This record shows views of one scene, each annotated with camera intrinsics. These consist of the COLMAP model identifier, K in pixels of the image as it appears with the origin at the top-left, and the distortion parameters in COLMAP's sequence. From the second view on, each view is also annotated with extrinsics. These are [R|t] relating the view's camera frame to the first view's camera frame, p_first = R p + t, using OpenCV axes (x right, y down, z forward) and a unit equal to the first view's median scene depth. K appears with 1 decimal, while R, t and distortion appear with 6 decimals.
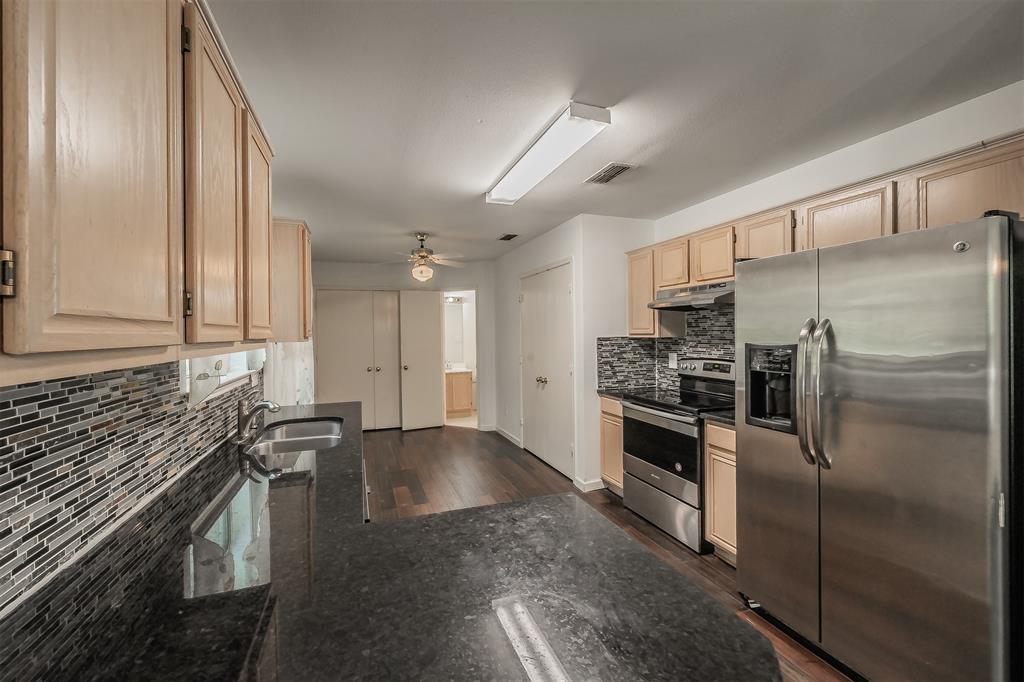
lens RADIAL K [[418.2, 0, 512.0], [0, 418.2, 341.0], [0, 0, 1]] dist [-0.000519, -0.000072]
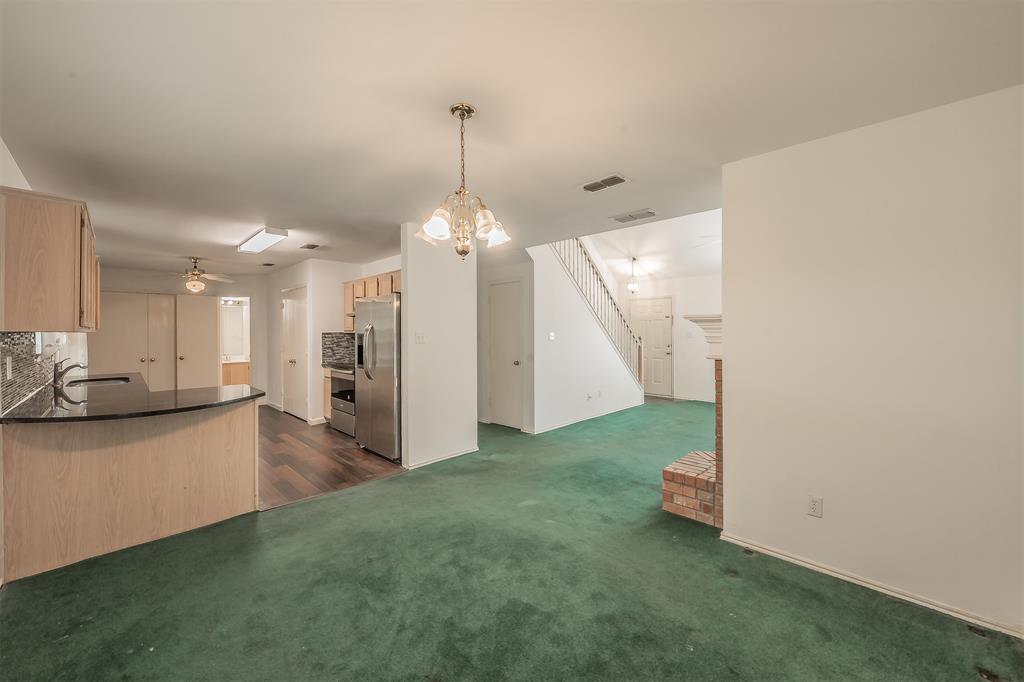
lens RADIAL K [[386.7, 0, 498.7], [0, 386.7, 334.9], [0, 0, 1]] dist [0.000170, 0.000096]
pose [[0.911021, 0.005898, 0.412319, 0.201263], [0.001248, 0.999854, -0.017059, 0.026778], [-0.412359, 0.016055, 0.910880, -0.671963]]
